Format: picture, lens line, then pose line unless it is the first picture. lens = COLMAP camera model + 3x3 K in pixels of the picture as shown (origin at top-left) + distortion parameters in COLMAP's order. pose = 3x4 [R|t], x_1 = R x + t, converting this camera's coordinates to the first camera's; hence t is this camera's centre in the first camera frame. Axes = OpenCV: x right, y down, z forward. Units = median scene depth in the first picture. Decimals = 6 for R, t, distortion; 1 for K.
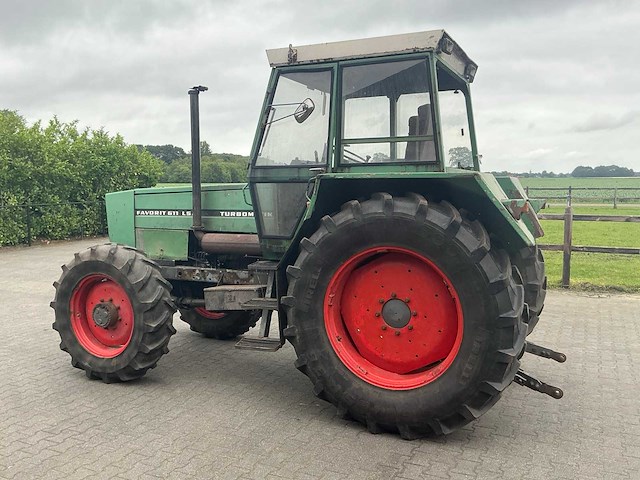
lens RADIAL K [[592.3, 0, 320.0], [0, 592.3, 240.0], [0, 0, 1]] dist [0.117045, -0.241996]
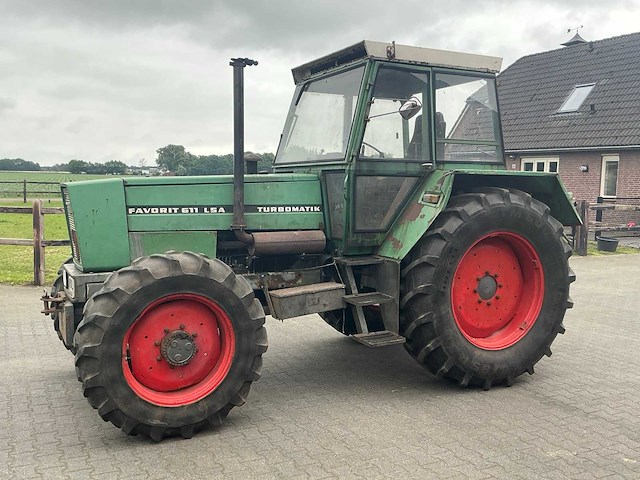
lens RADIAL K [[624.0, 0, 320.0], [0, 624.0, 240.0], [0, 0, 1]] dist [0.137232, -0.299393]
pose [[0.620321, -0.056803, 0.782288, -1.049418], [0.053579, 0.998113, 0.029989, -0.028217], [-0.782516, 0.023311, 0.622194, 0.460147]]
